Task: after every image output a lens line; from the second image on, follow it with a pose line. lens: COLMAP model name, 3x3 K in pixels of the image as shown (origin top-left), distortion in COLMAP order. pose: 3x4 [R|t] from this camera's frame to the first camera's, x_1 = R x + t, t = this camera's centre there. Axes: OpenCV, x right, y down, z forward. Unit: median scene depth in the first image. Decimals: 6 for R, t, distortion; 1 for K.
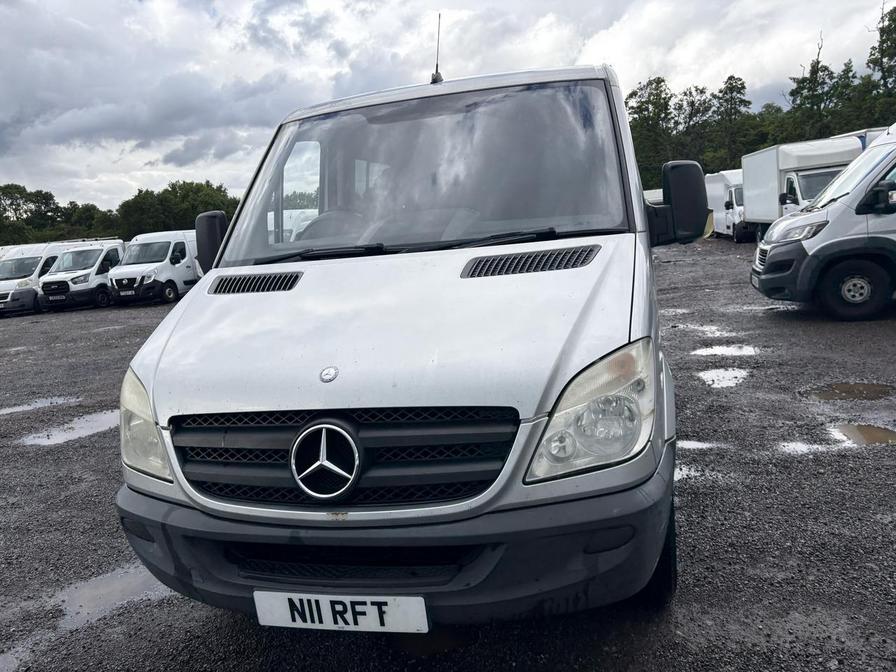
lens RADIAL K [[683.4, 0, 452.7], [0, 683.4, 332.4], [0, 0, 1]] dist [0.044723, -0.040244]
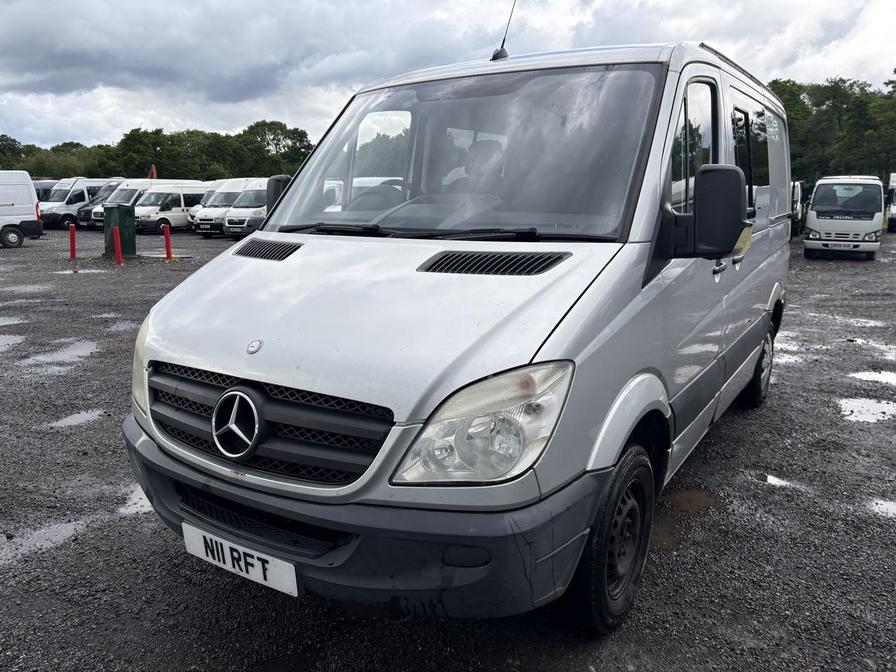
lens RADIAL K [[683.4, 0, 435.3], [0, 683.4, 342.7], [0, 0, 1]] dist [0.044723, -0.040244]
pose [[0.940509, 0.156025, -0.301825, 0.355014], [-0.132825, 0.986474, 0.096054, -0.074846], [0.312729, -0.050249, 0.948512, 0.051253]]
